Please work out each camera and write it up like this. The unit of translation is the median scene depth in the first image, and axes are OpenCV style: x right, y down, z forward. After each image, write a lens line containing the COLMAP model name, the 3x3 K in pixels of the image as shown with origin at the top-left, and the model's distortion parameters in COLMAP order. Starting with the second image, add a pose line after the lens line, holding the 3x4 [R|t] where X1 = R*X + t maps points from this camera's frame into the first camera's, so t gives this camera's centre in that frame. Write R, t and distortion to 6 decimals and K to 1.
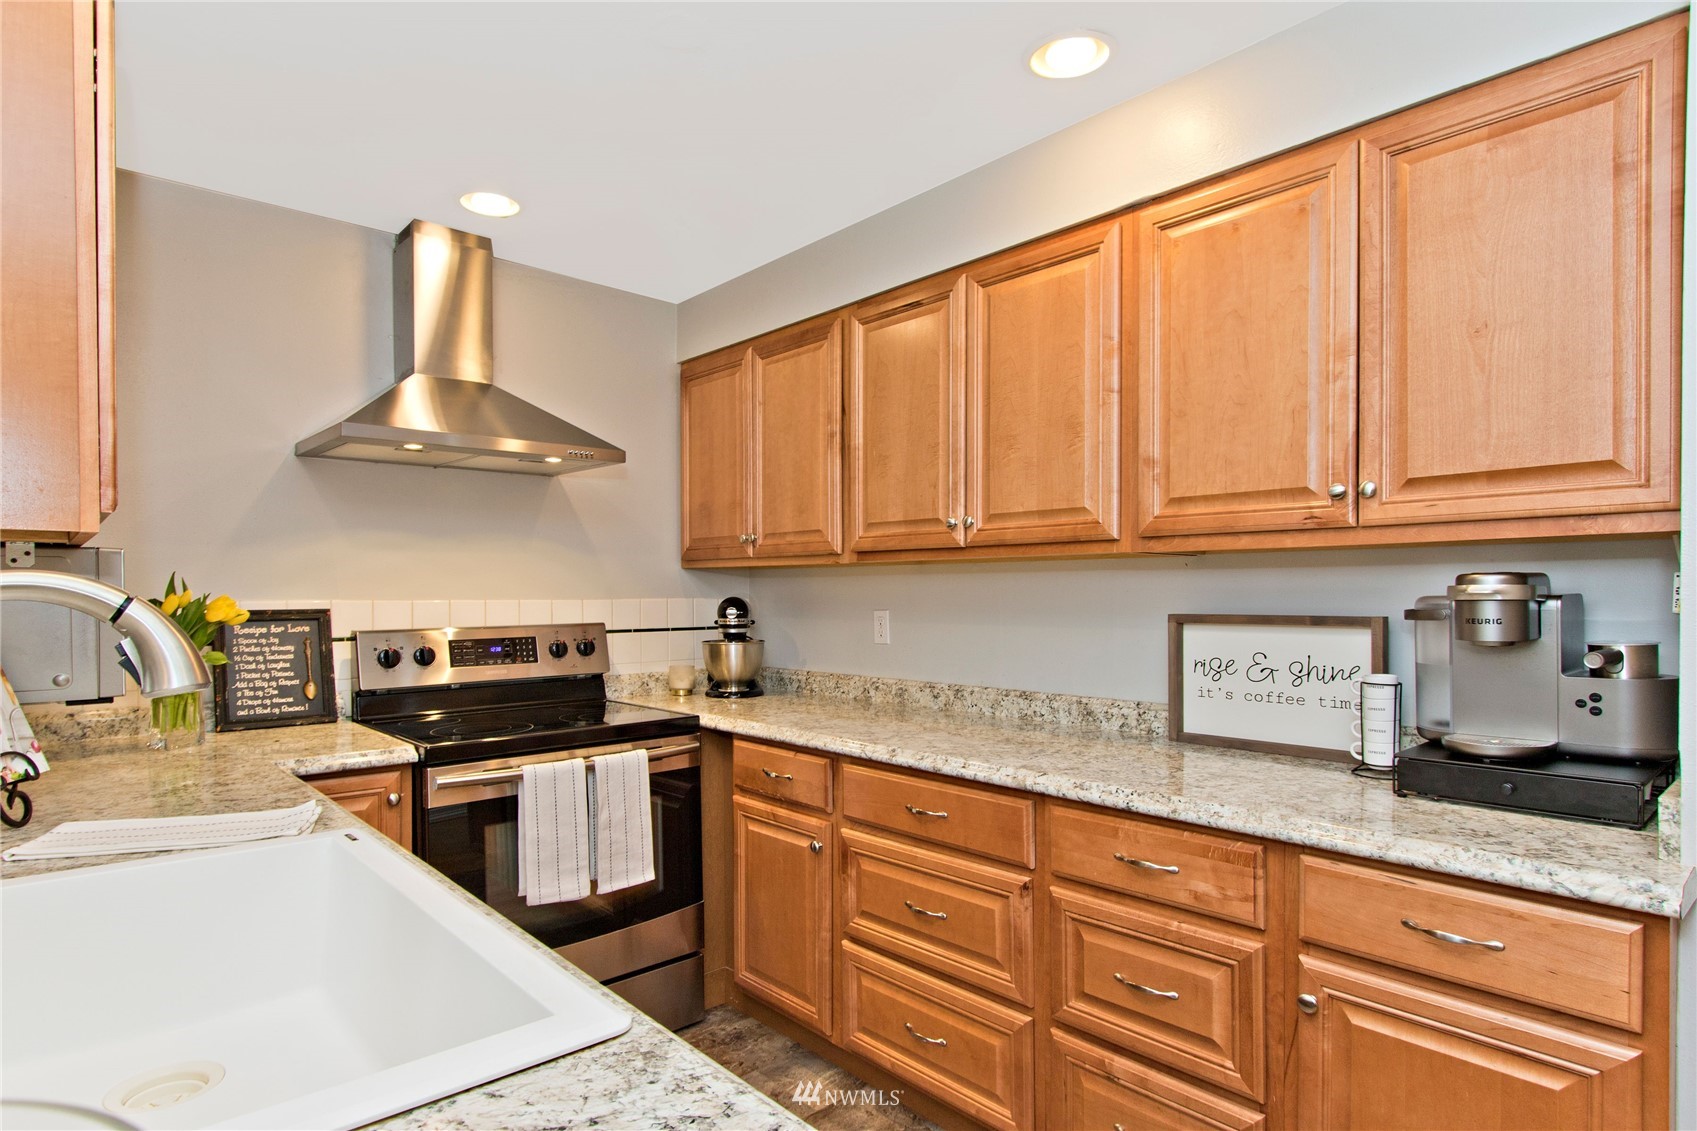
lens RADIAL K [[889.3, 0, 845.9], [0, 889.3, 613.2], [0, 0, 1]] dist [-0.003920, 0.000208]
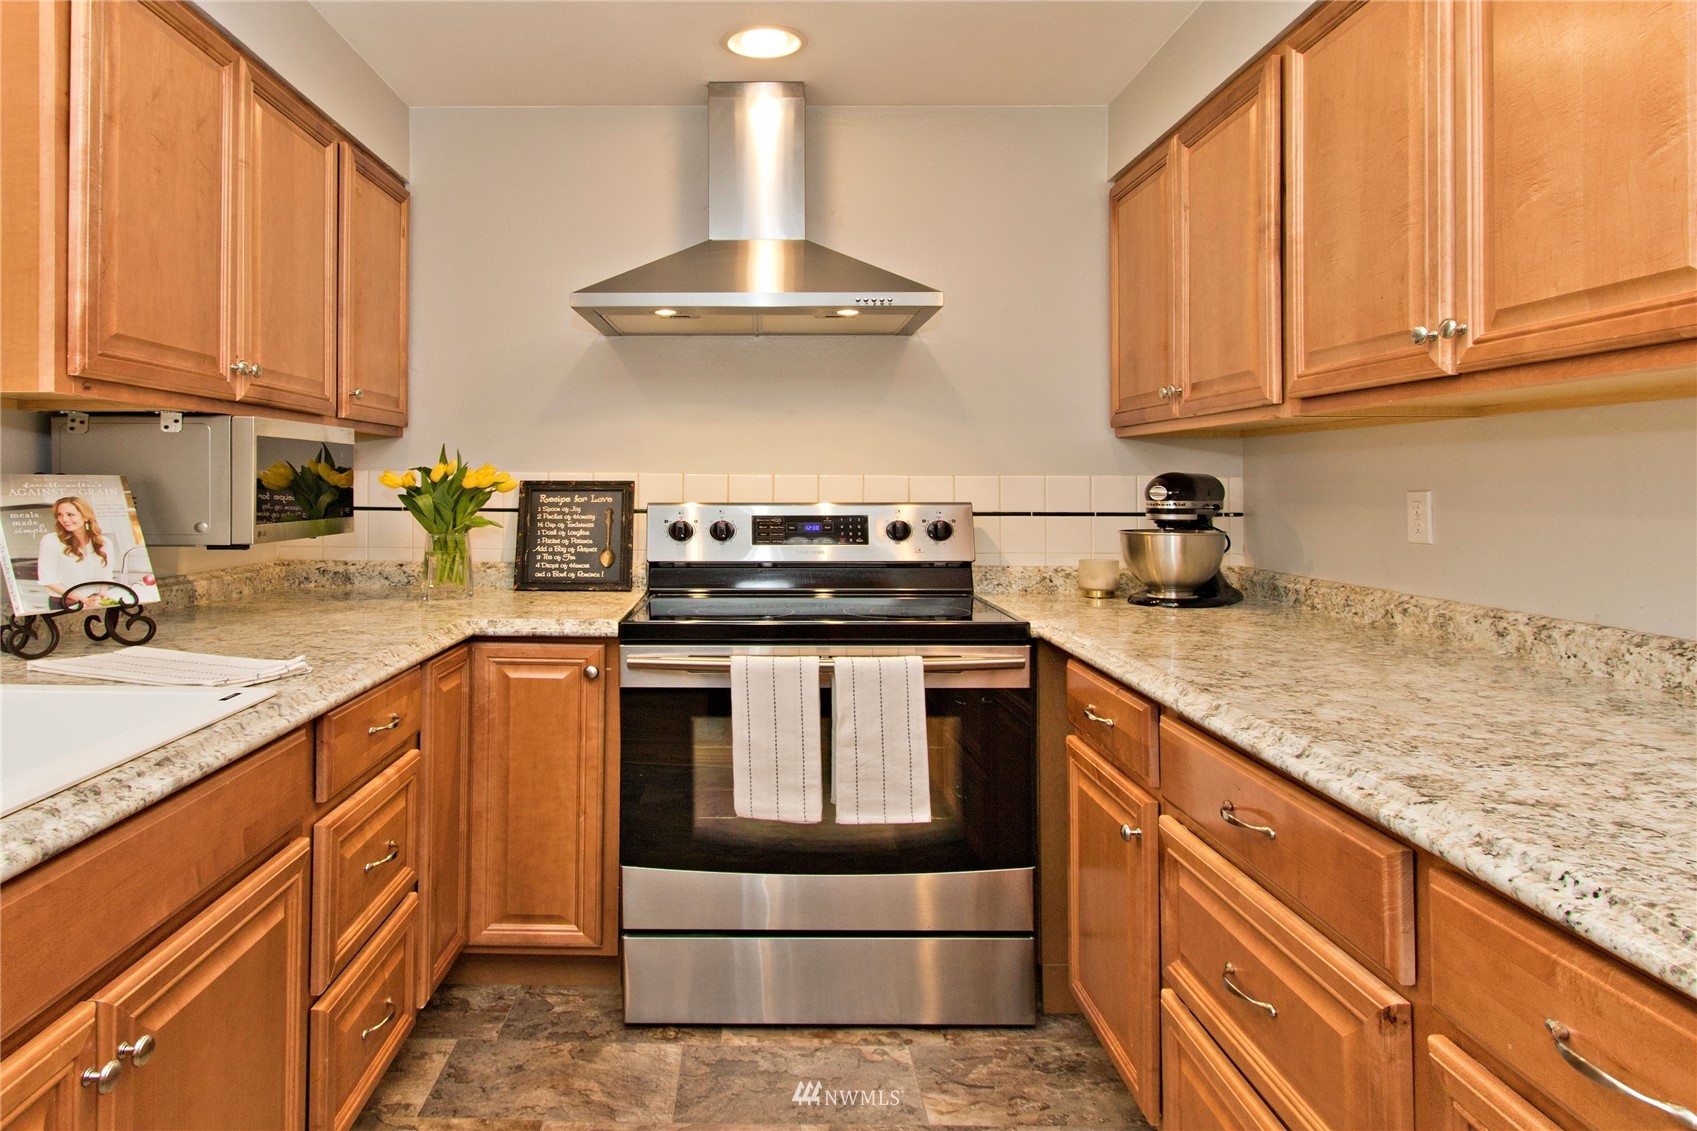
lens RADIAL K [[922.7, 0, 848.7], [0, 922.7, 486.6], [0, 0, 1]] dist [-0.001240, -0.000554]
pose [[0.727380, -0.003343, -0.686227, 0.285794], [-0.012524, 0.999757, -0.018145, 0.015297], [0.686121, 0.021793, 0.727161, 0.332333]]
